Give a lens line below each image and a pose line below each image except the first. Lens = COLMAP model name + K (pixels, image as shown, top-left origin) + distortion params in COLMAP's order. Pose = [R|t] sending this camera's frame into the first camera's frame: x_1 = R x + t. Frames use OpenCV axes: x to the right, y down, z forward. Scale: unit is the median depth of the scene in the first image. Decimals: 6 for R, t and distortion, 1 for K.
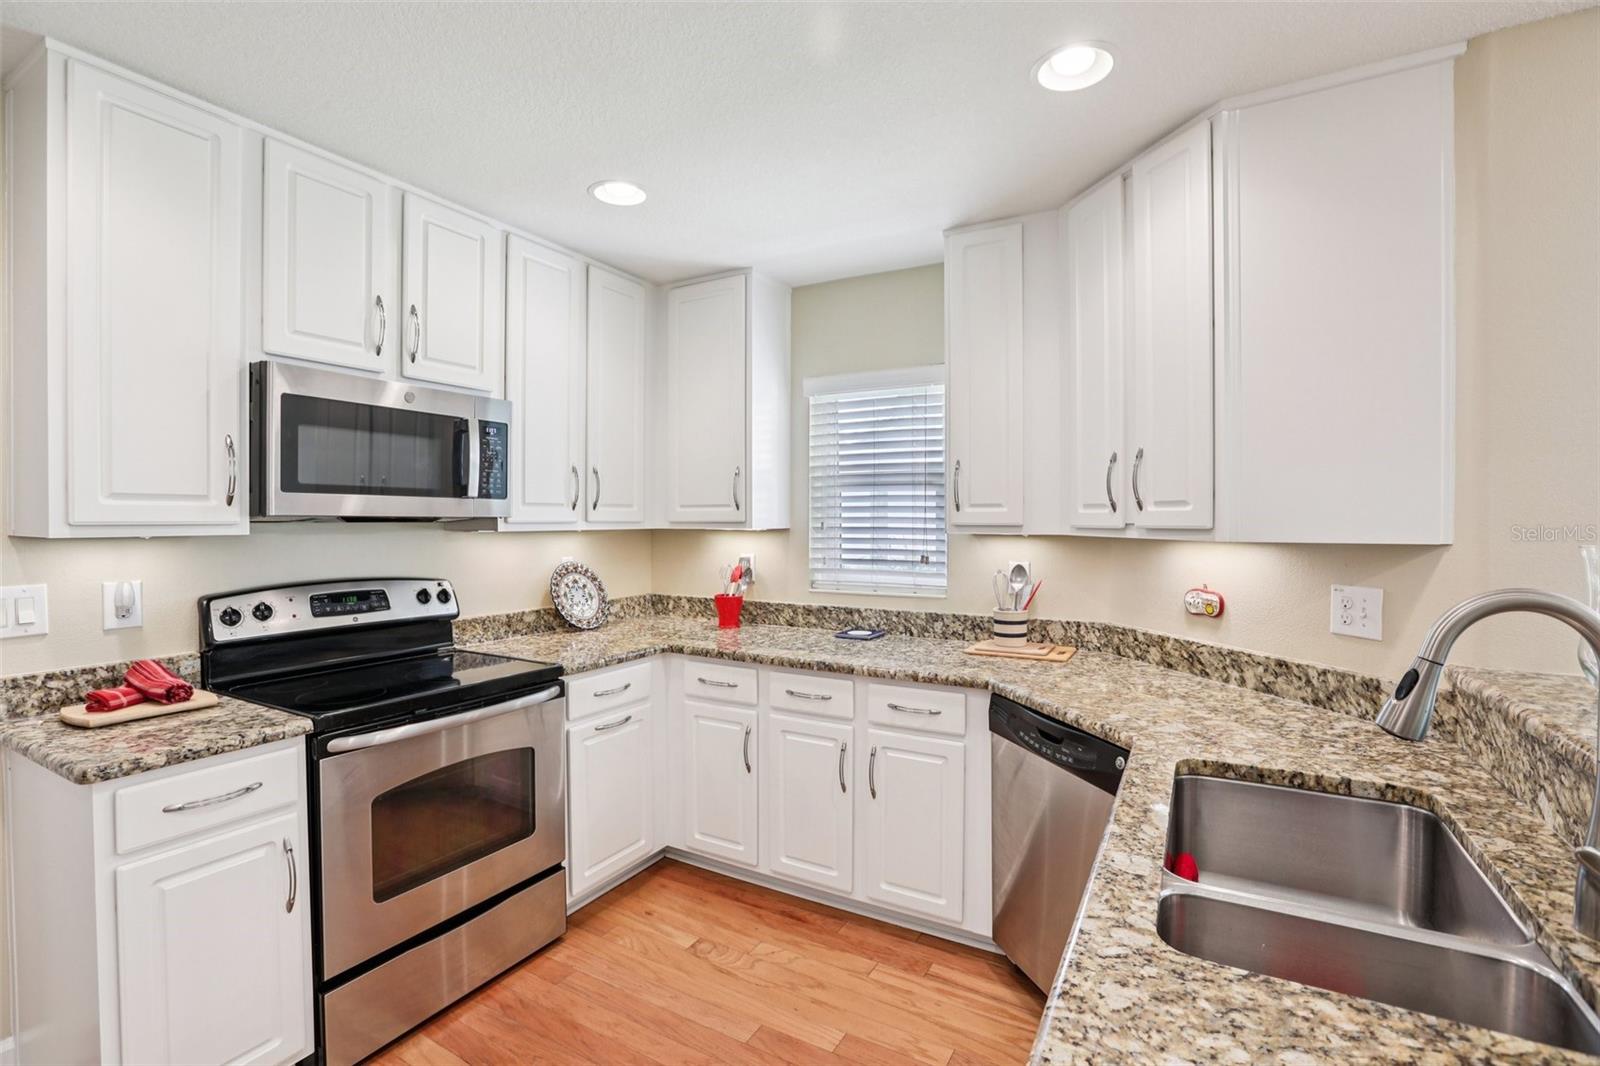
lens RADIAL K [[730.1, 0, 804.6], [0, 730.1, 530.8], [0, 0, 1]] dist [-0.030359, 0.005583]
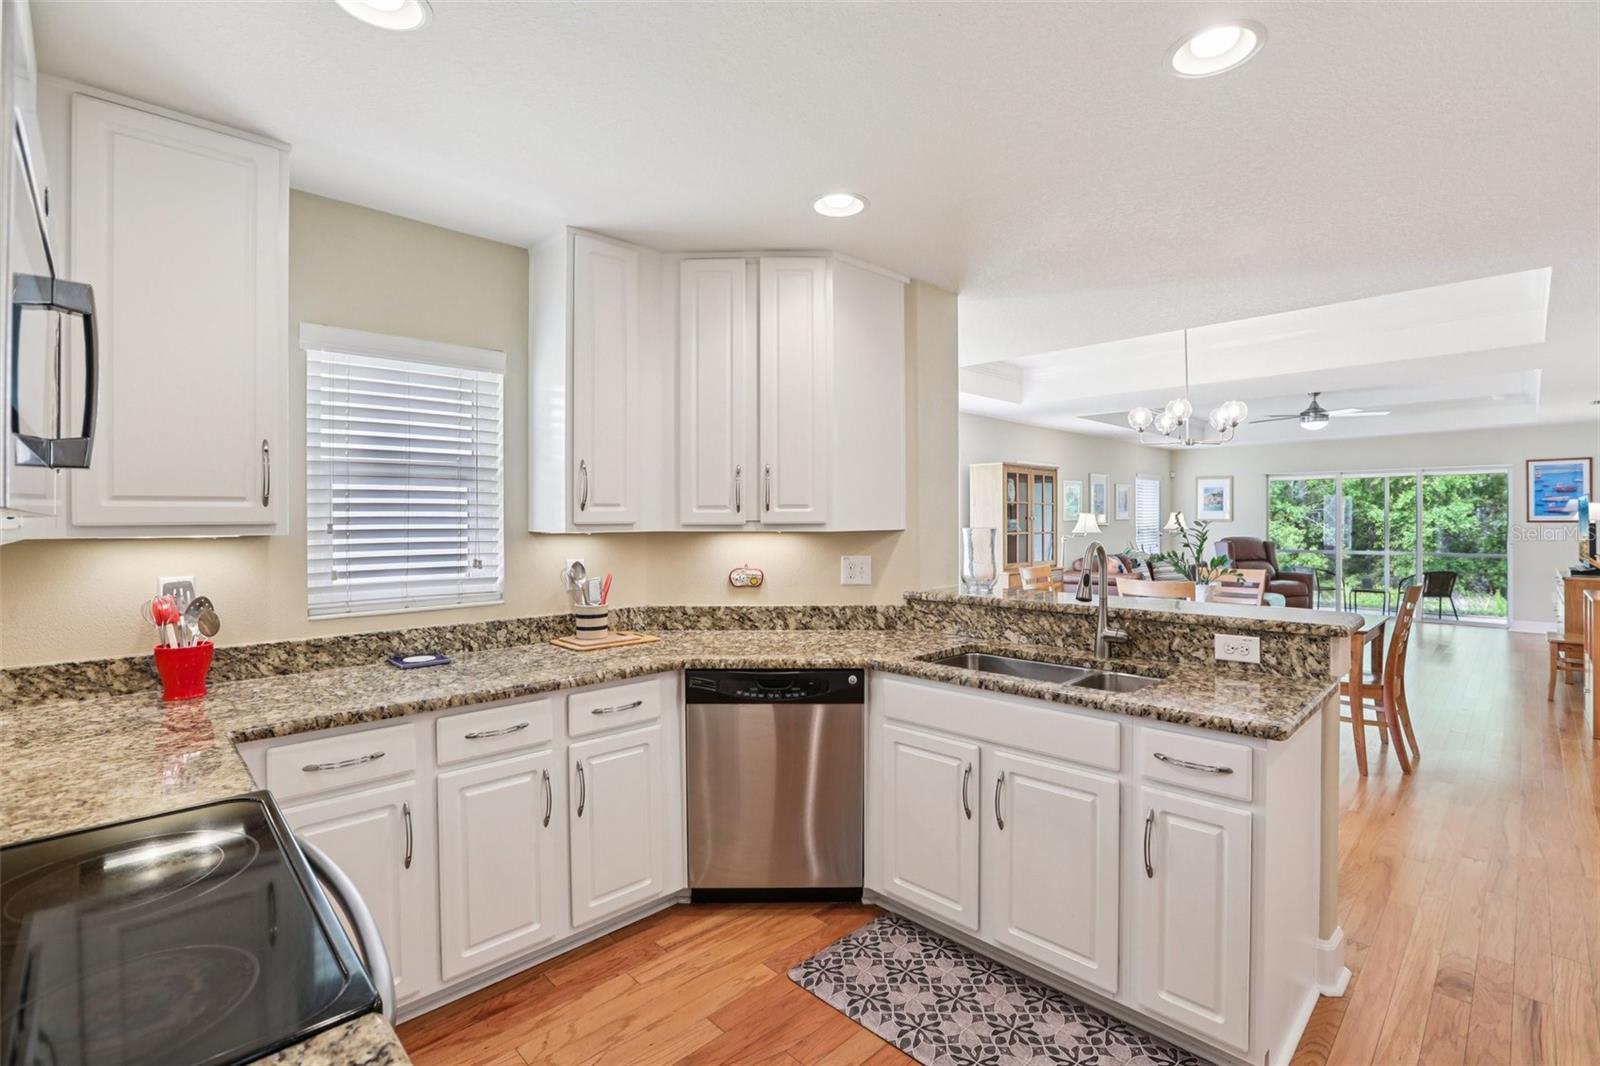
lens RADIAL K [[730.1, 0, 810.4], [0, 730.1, 521.0], [0, 0, 1]] dist [-0.030359, 0.005583]
pose [[0.279235, -0.004807, 0.960211, -0.683289], [0.017170, 0.999853, 0.000012, -0.006563], [-0.960069, 0.016483, 0.279276, 0.431374]]
